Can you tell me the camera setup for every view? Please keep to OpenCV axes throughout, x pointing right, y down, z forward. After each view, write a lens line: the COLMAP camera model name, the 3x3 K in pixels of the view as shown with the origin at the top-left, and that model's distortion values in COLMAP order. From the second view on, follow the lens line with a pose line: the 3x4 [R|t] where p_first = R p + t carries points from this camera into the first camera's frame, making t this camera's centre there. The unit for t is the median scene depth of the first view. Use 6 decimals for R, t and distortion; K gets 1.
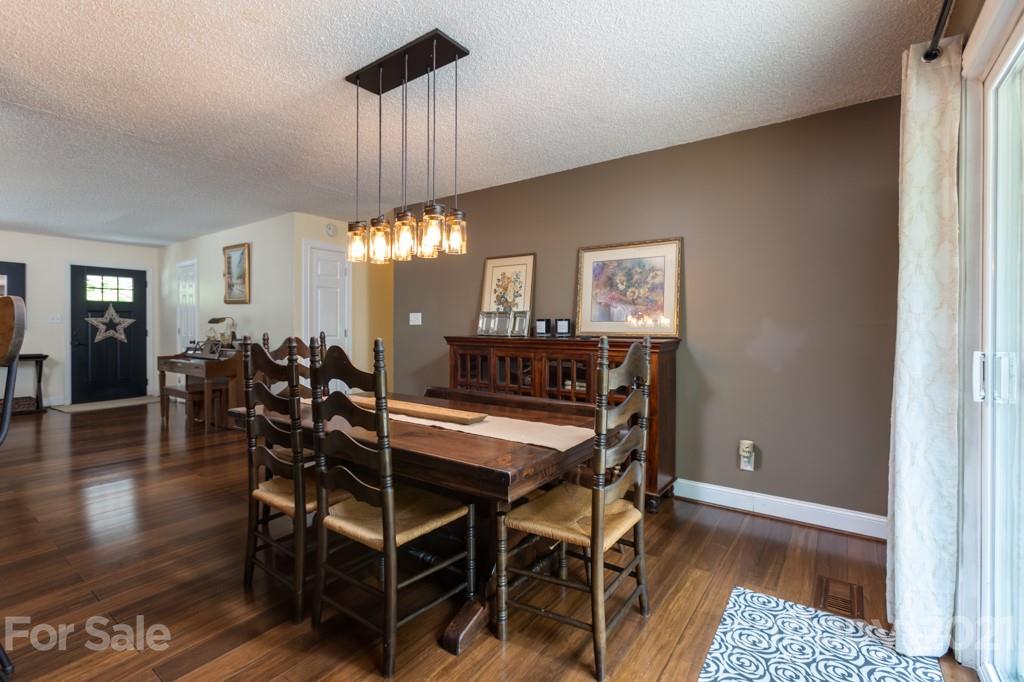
lens RADIAL K [[464.1, 0, 513.8], [0, 464.1, 330.1], [0, 0, 1]] dist [-0.000625, 0.000661]
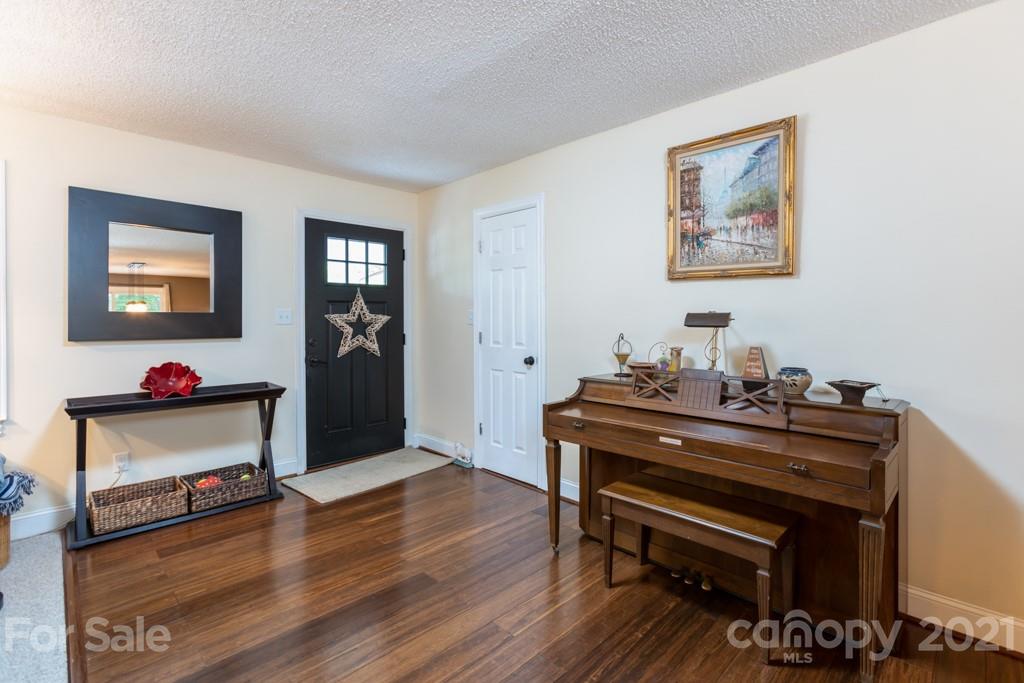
lens RADIAL K [[470.9, 0, 513.4], [0, 470.9, 320.1], [0, 0, 1]] dist [-0.006540, 0.000048]
pose [[0.987401, -0.002164, -0.158220, -0.612859], [0.001186, 0.999980, -0.006277, -0.015089], [0.158231, 0.006011, 0.987384, 0.480707]]
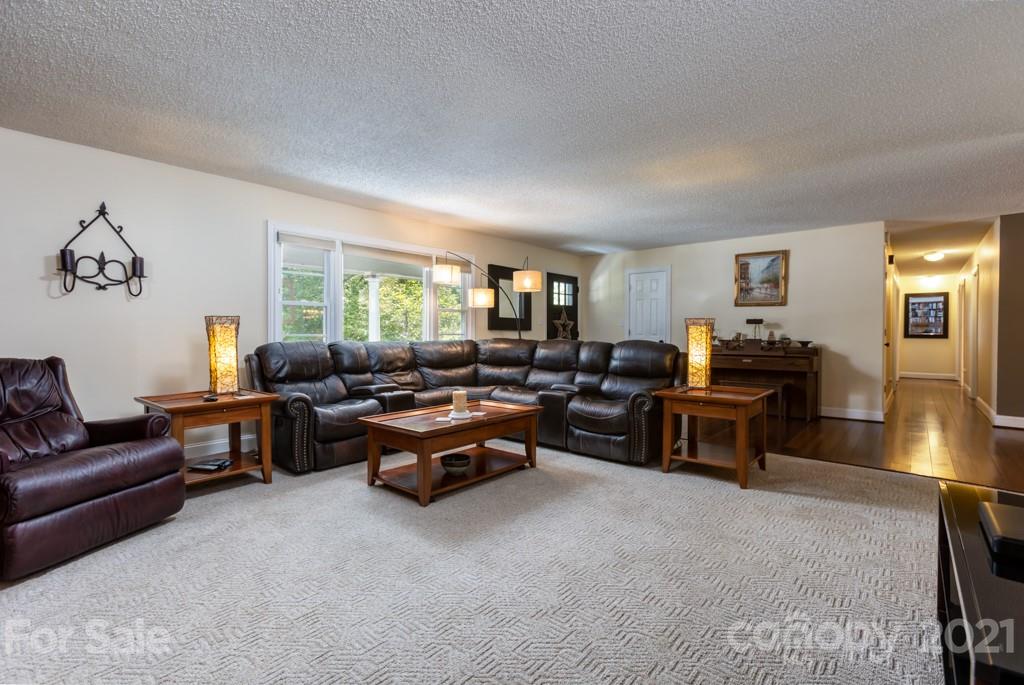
lens RADIAL K [[467.8, 0, 510.4], [0, 467.8, 336.4], [0, 0, 1]] dist [0.001208, 0.000382]
pose [[0.996234, 0.001829, -0.086691, -0.929177], [-0.001990, 0.999996, -0.001775, 0.015205], [0.086687, 0.001941, 0.996234, -0.129741]]
